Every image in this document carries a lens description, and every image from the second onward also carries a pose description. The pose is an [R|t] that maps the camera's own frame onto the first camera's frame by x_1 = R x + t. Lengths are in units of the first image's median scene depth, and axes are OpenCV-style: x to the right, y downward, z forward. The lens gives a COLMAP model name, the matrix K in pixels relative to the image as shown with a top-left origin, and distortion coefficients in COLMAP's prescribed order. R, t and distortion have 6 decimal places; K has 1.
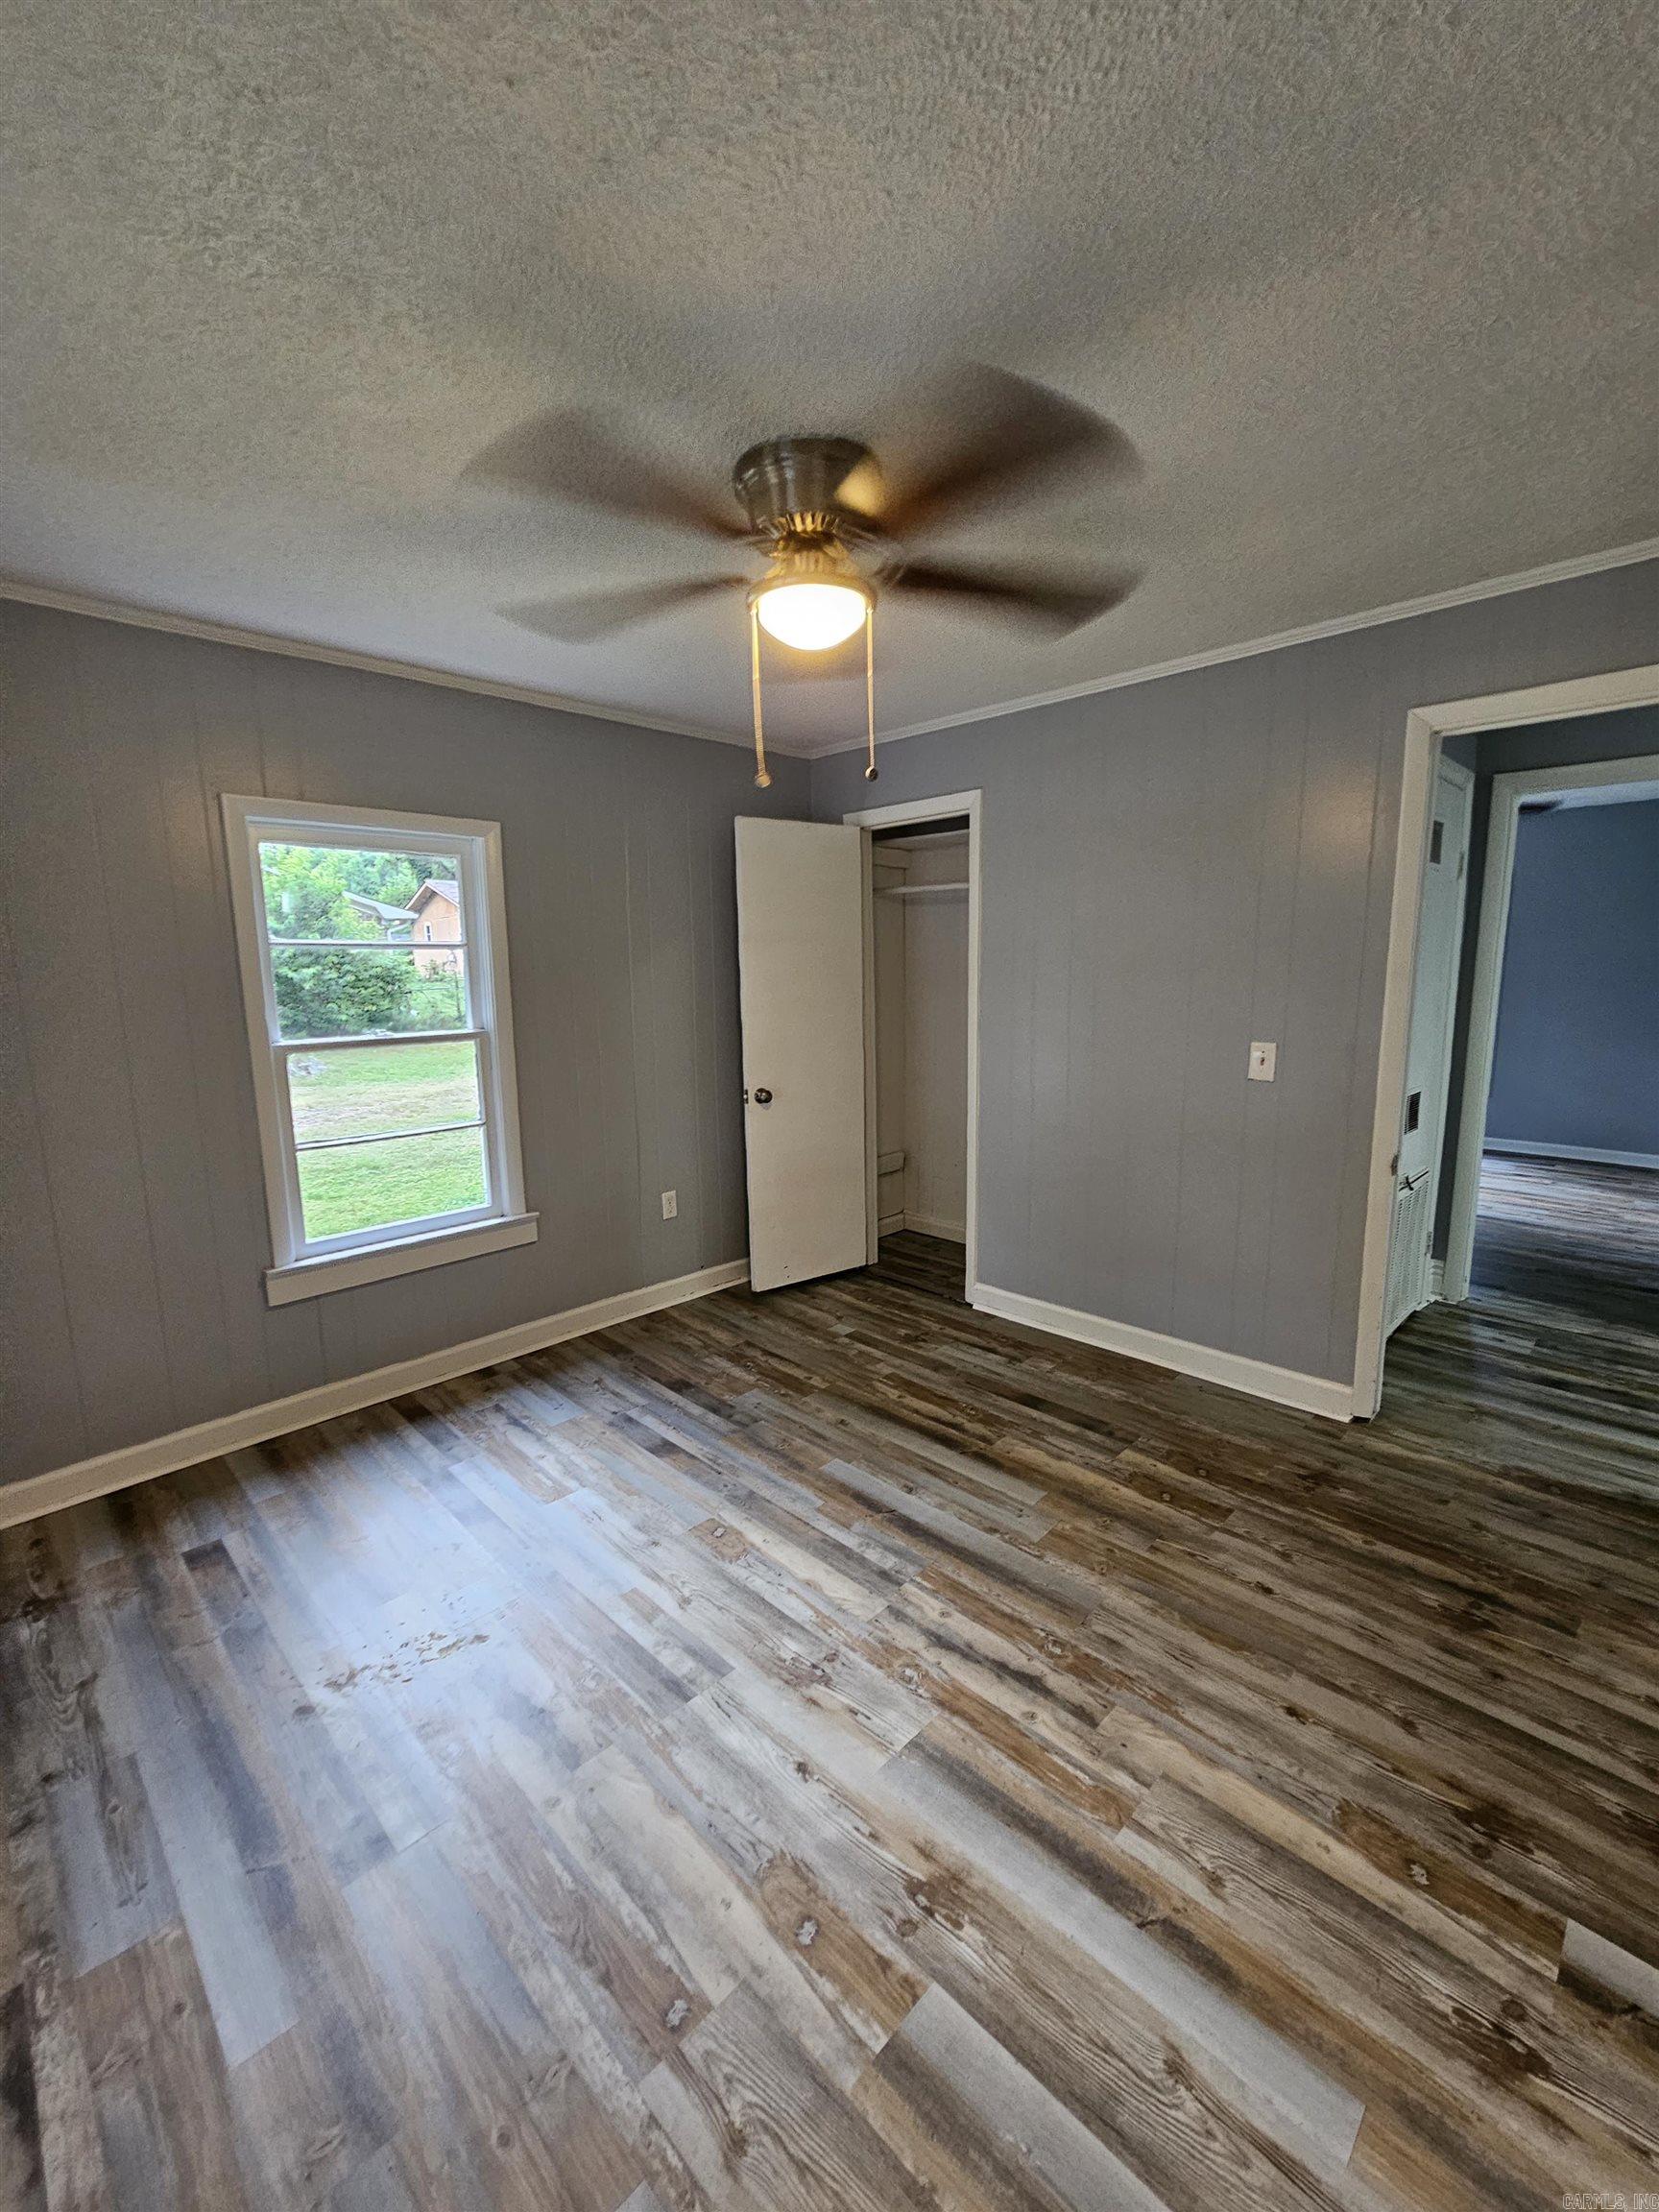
lens RADIAL K [[905.2, 0, 825.0], [0, 905.2, 1109.2], [0, 0, 1]] dist [-0.003849, 0.000953]
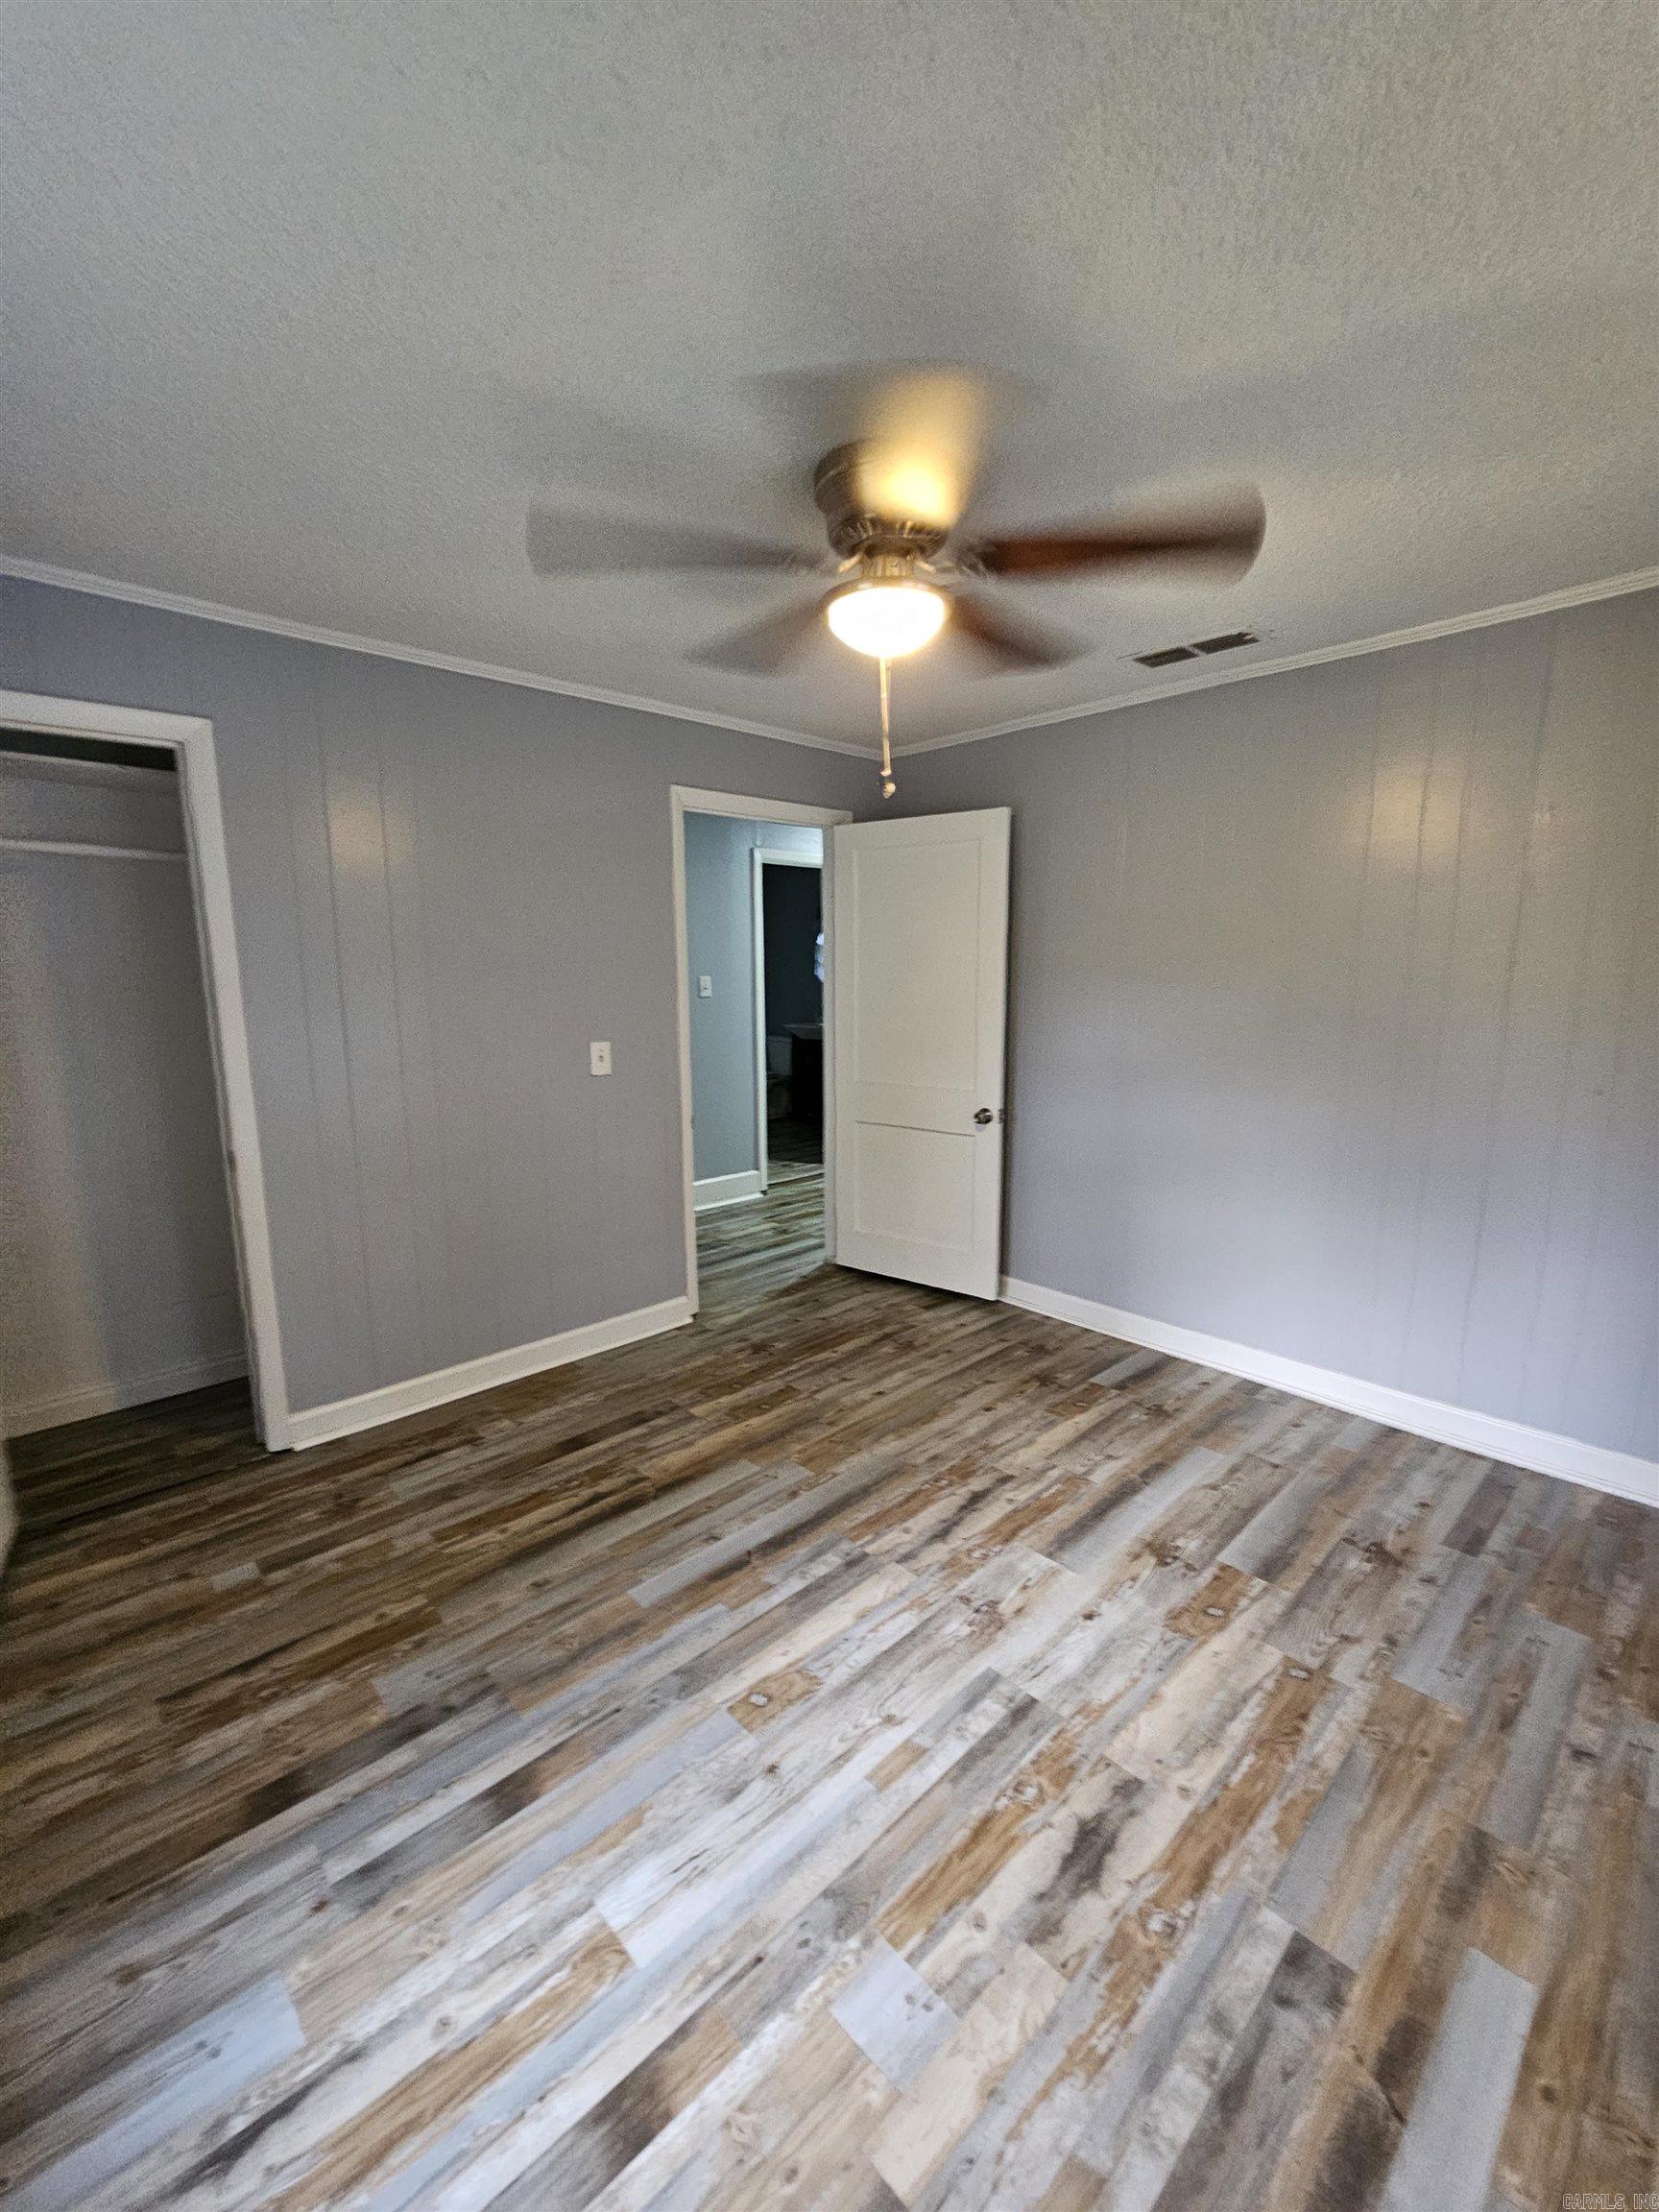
lens RADIAL K [[905.2, 0, 835.1], [0, 905.2, 1108.4], [0, 0, 1]] dist [-0.003849, 0.000953]
pose [[0.027459, -0.144058, 0.989188, -0.875733], [0.159375, 0.977534, 0.137937, -0.136567], [-0.986836, 0.153864, 0.049801, 0.883506]]
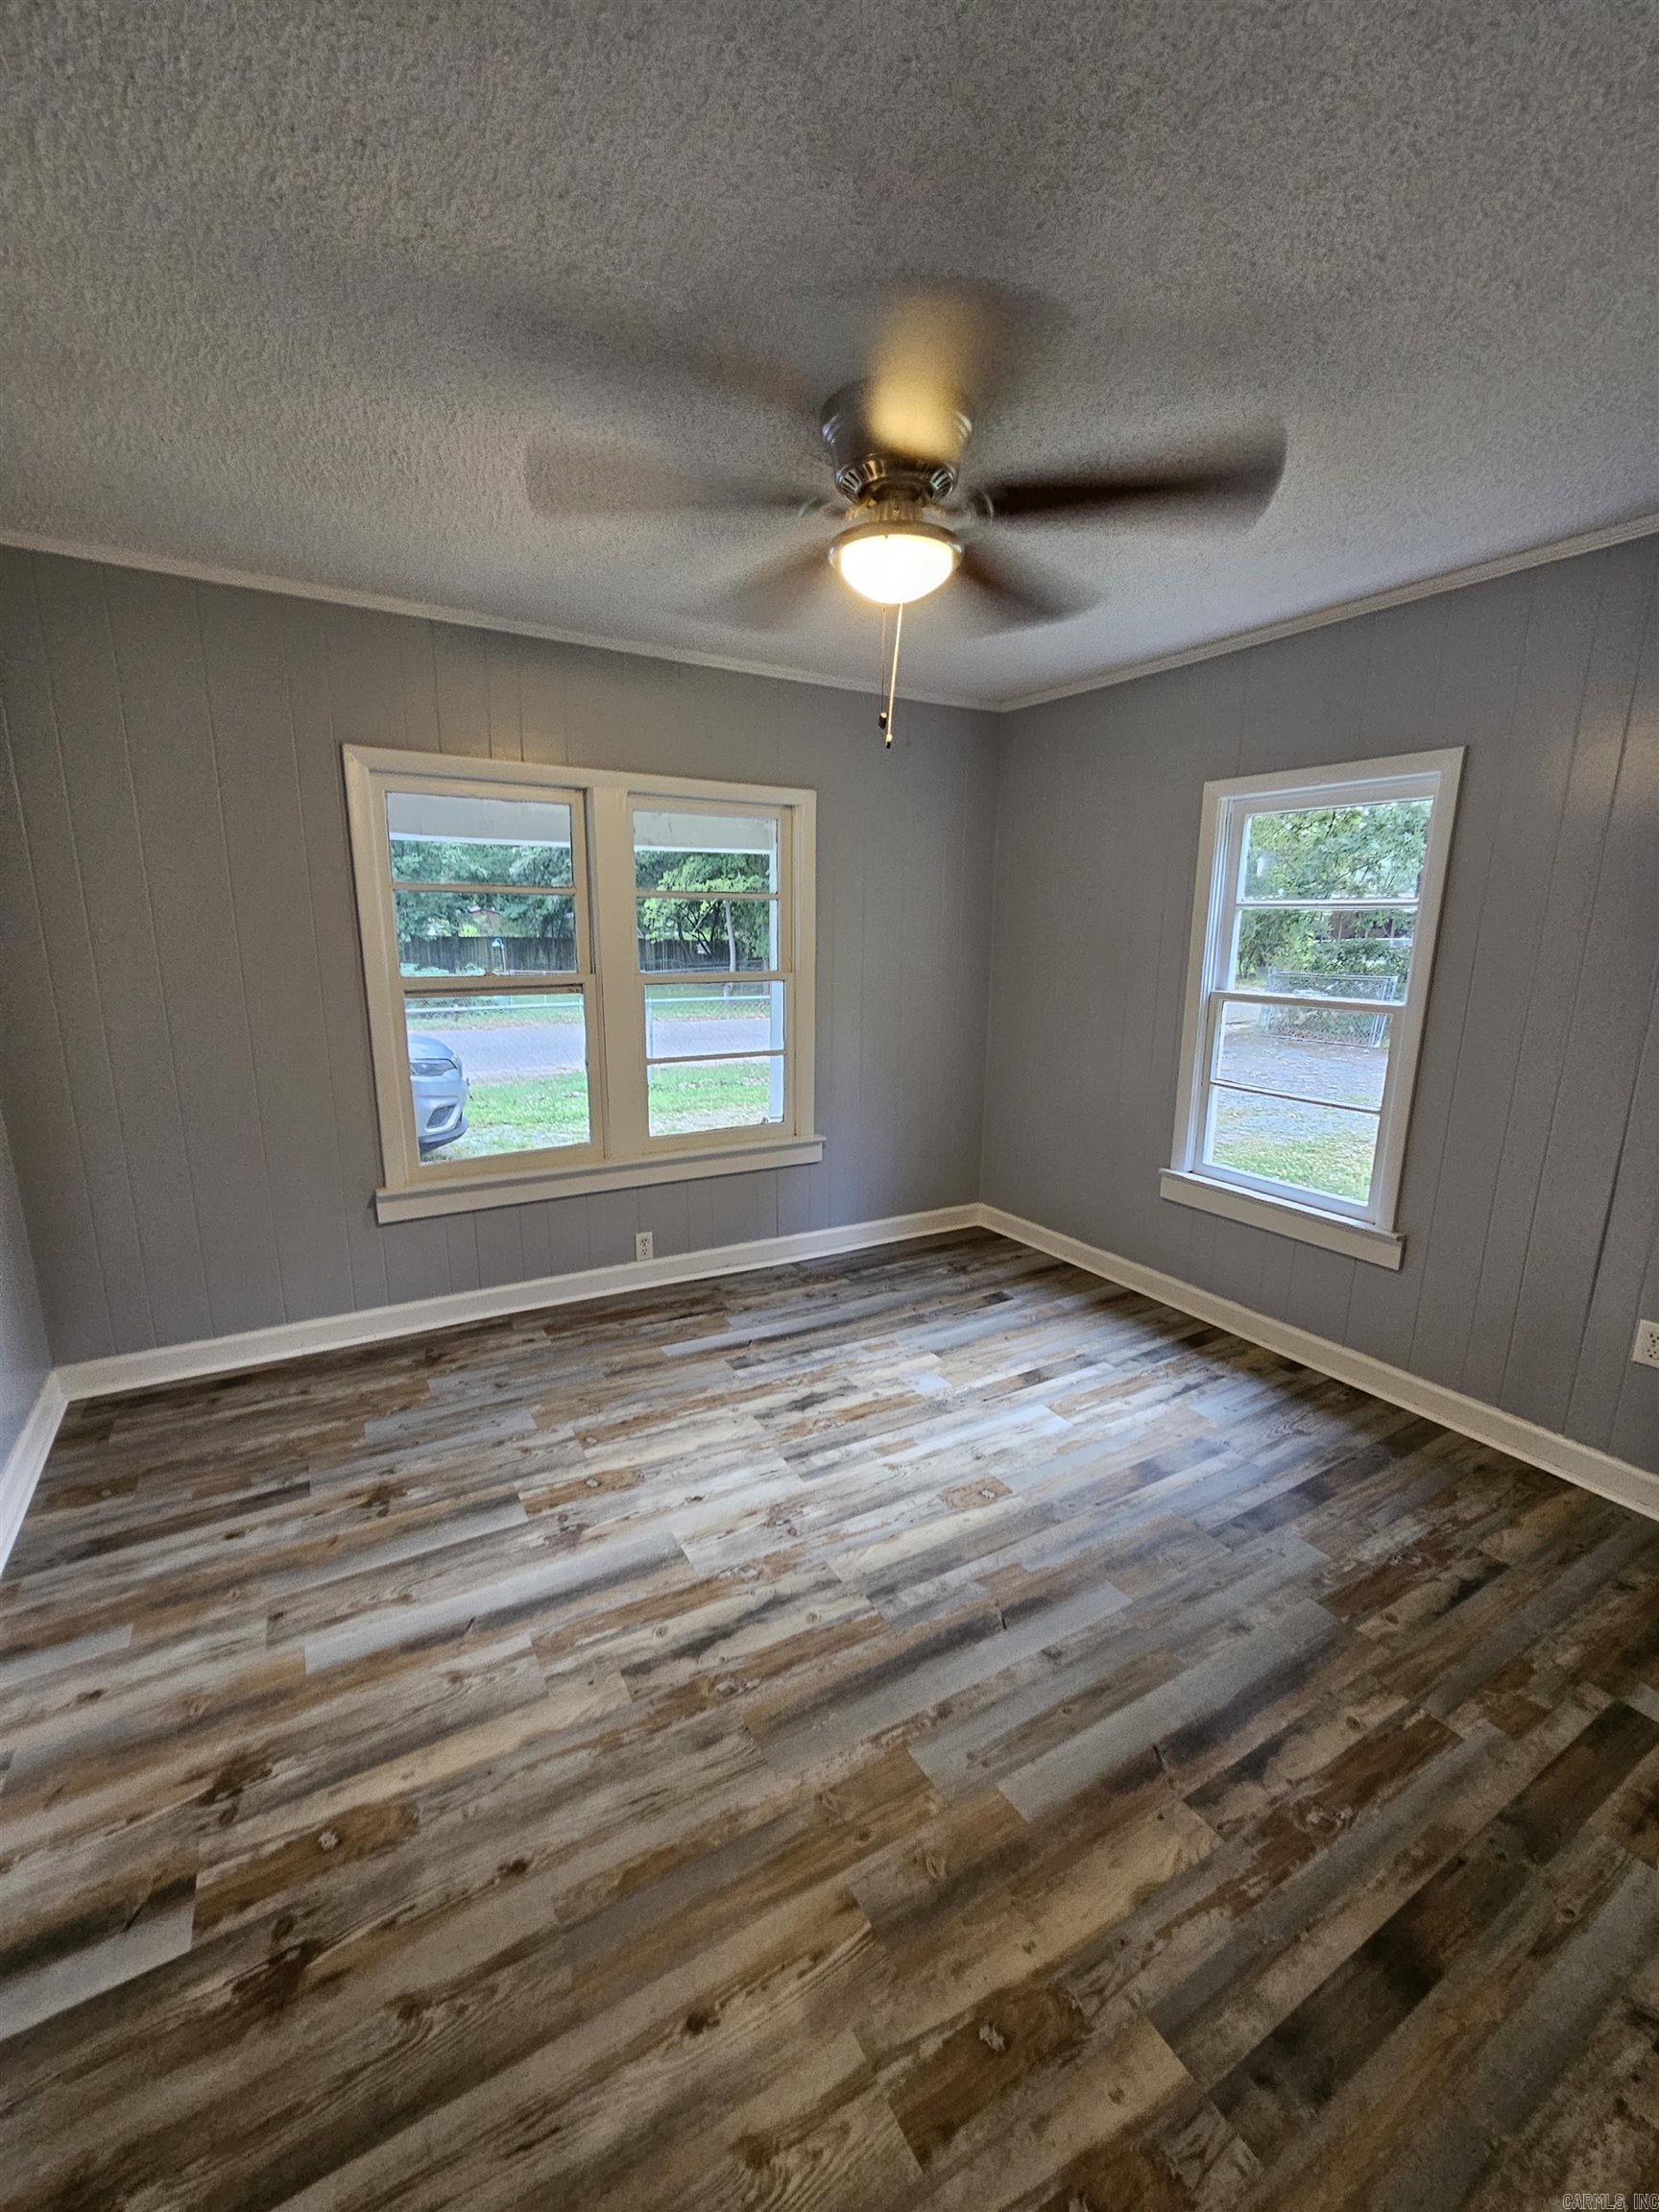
lens RADIAL K [[905.2, 0, 845.7], [0, 905.2, 1109.6], [0, 0, 1]] dist [-0.003849, 0.000953]
pose [[-0.238768, 0.208214, -0.948492, 0.853920], [-0.160322, 0.954887, 0.249976, -0.183744], [0.957751, 0.211750, -0.194615, 1.029571]]
